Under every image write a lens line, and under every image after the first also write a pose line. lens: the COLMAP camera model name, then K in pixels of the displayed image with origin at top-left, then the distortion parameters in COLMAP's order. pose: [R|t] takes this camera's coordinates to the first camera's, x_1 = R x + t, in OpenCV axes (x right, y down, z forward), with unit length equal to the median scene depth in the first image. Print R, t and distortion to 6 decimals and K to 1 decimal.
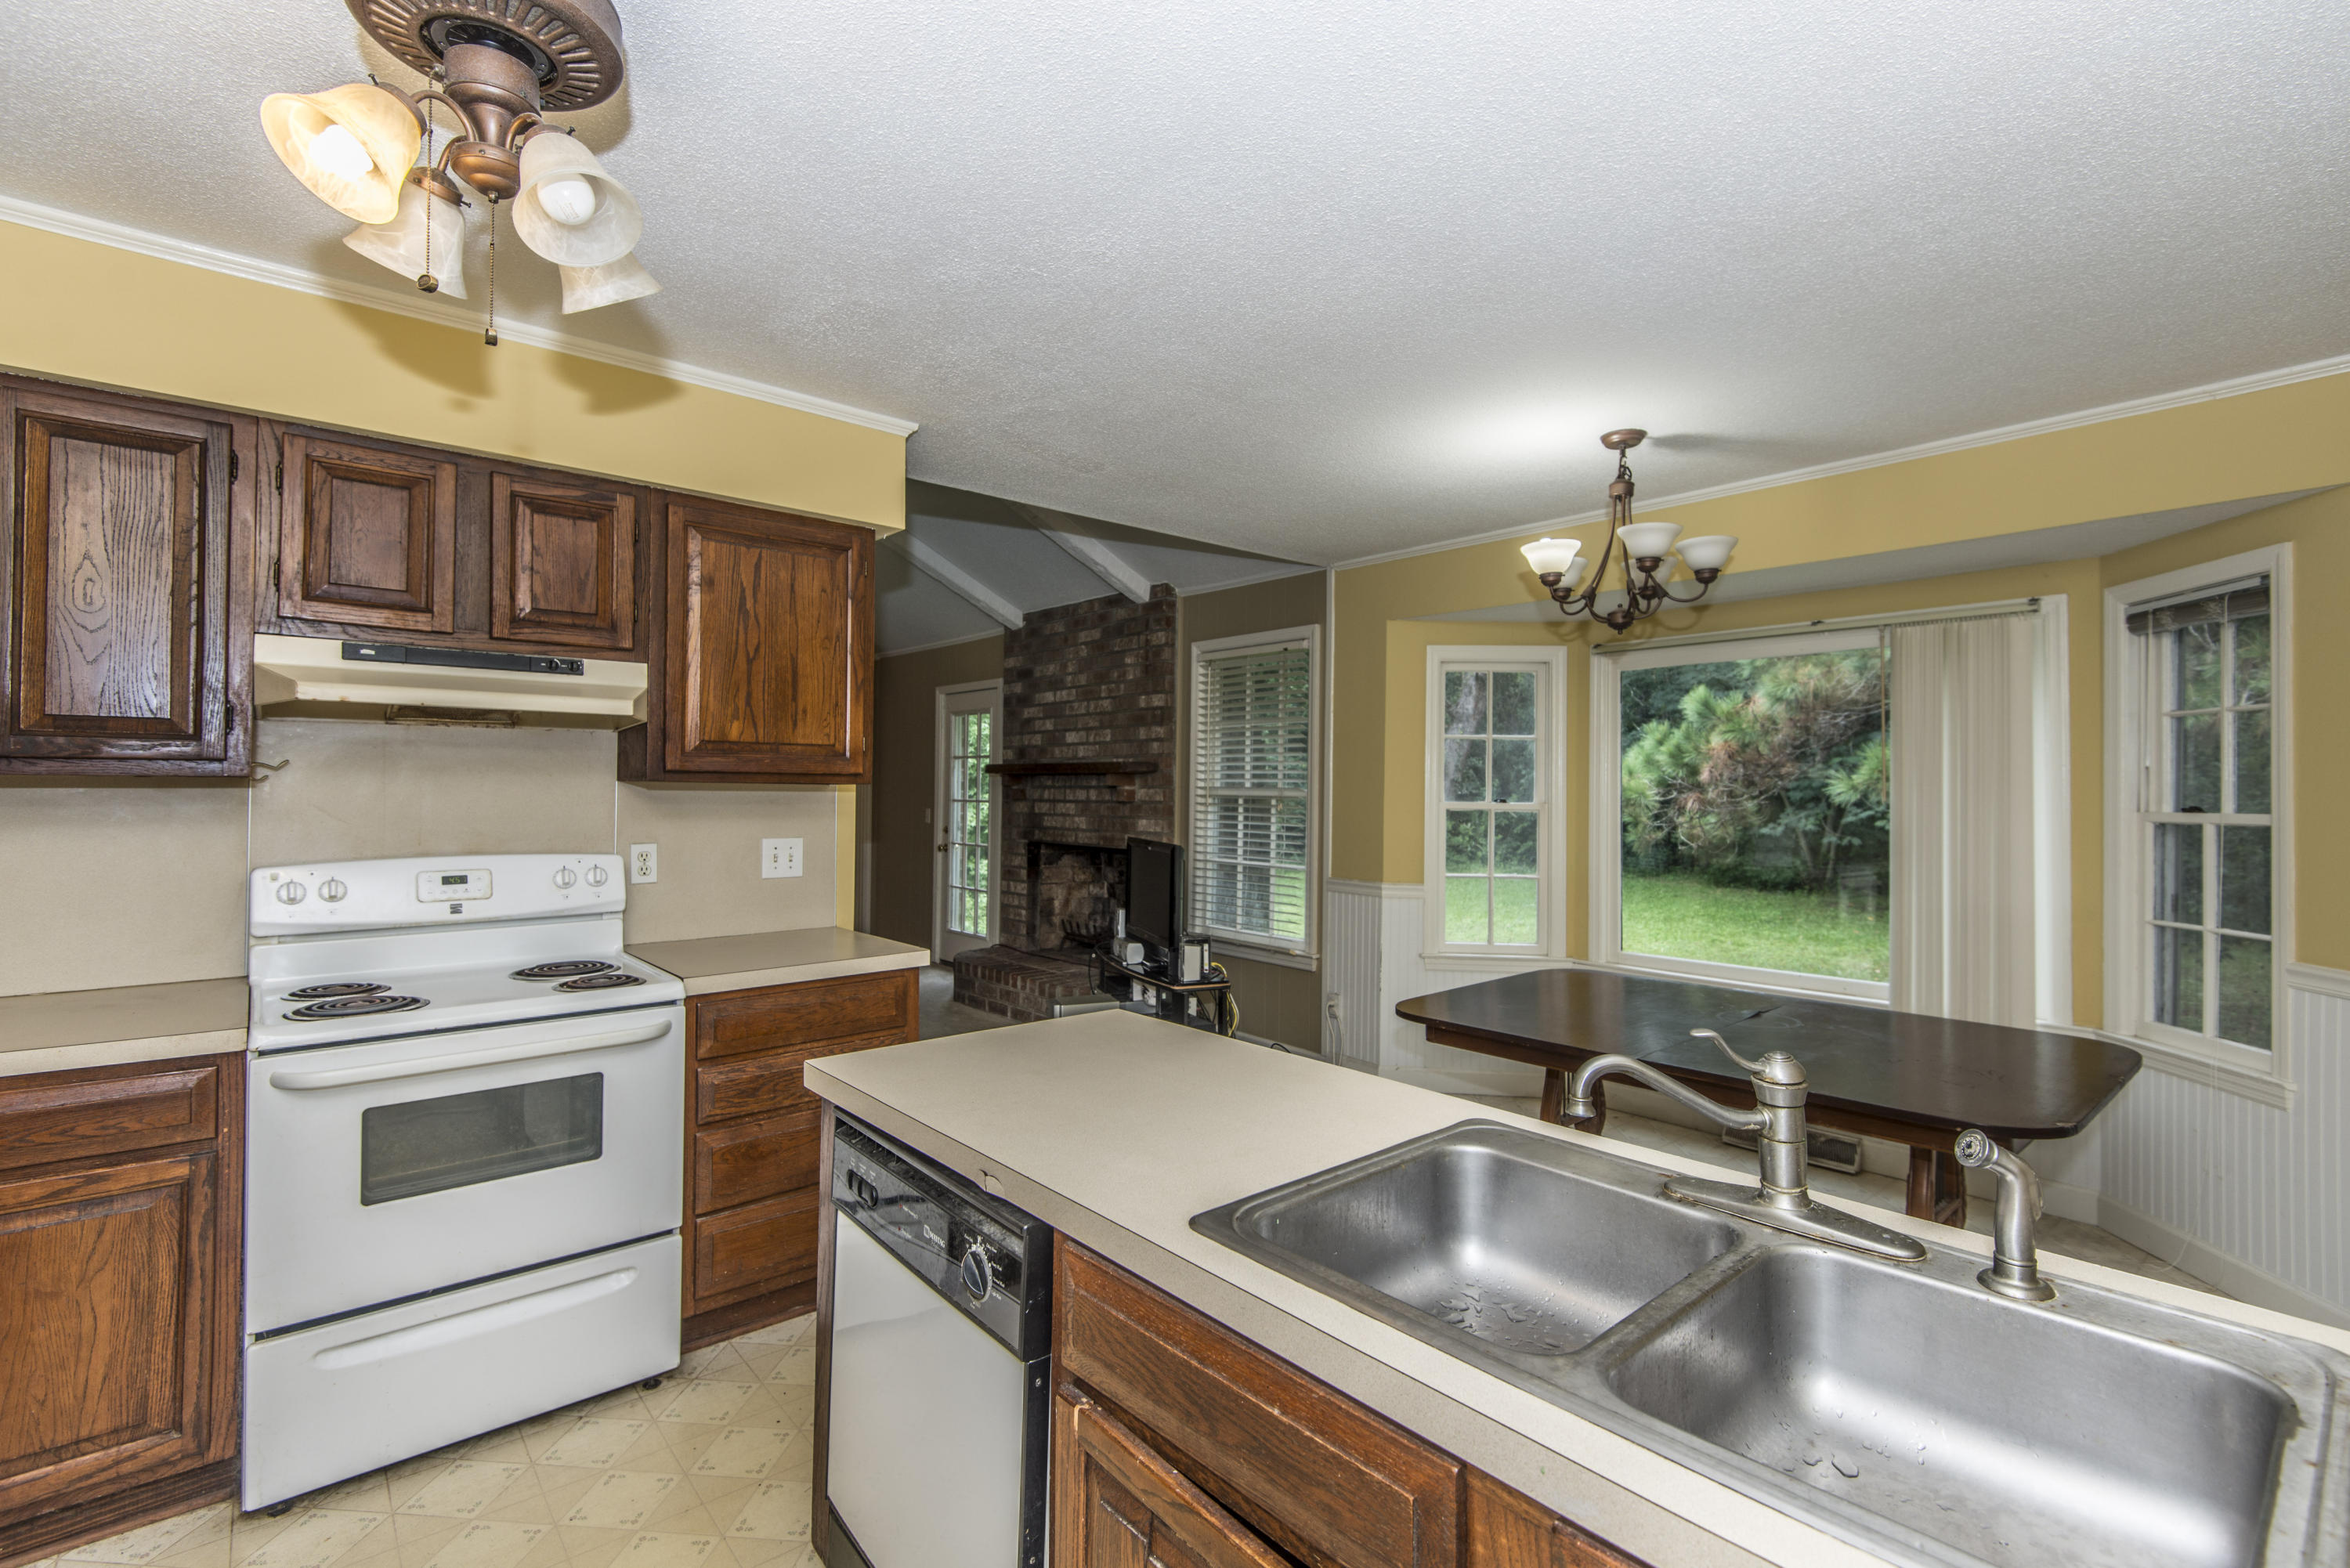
lens RADIAL K [[1043.1, 0, 1176.4], [0, 1043.1, 776.7], [0, 0, 1]] dist [0.039014, -0.029042]
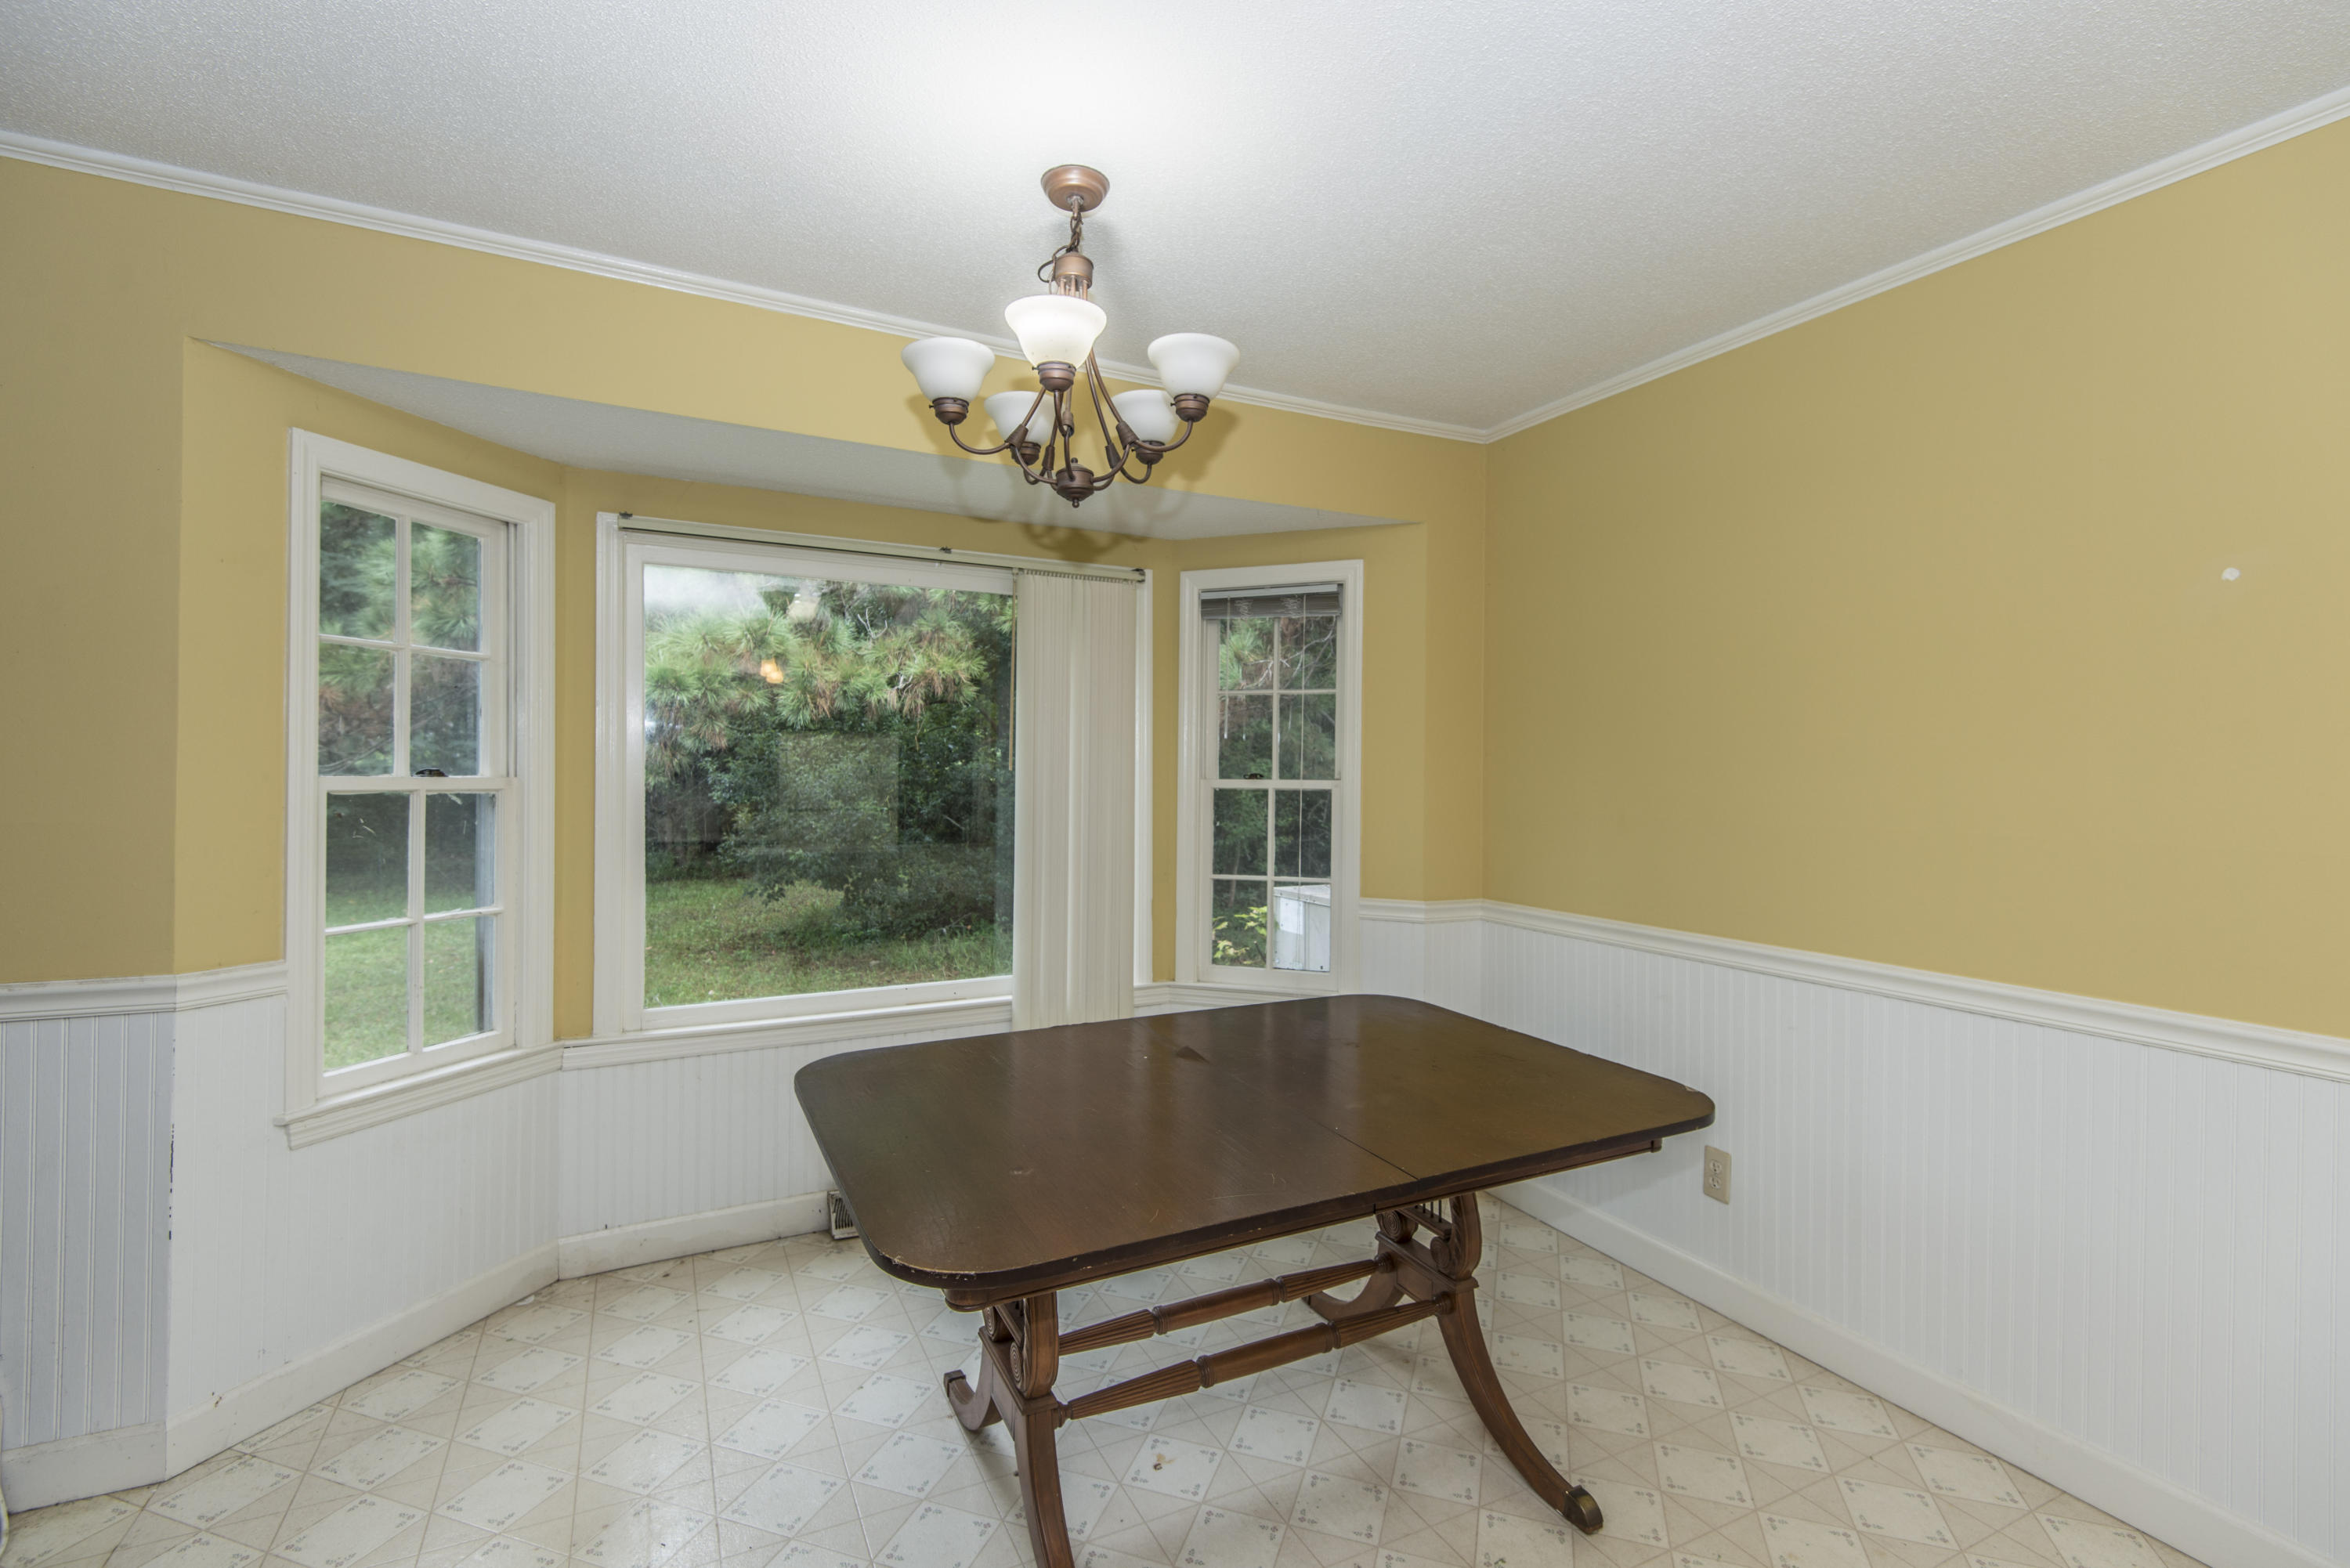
lens RADIAL K [[1043.1, 0, 1176.4], [0, 1043.1, 776.7], [0, 0, 1]] dist [0.039014, -0.029042]
pose [[0.245945, -0.012850, 0.969199, -0.159066], [-0.021645, 0.999590, 0.018746, 0.010572], [-0.969042, -0.025589, 0.245566, 0.762513]]
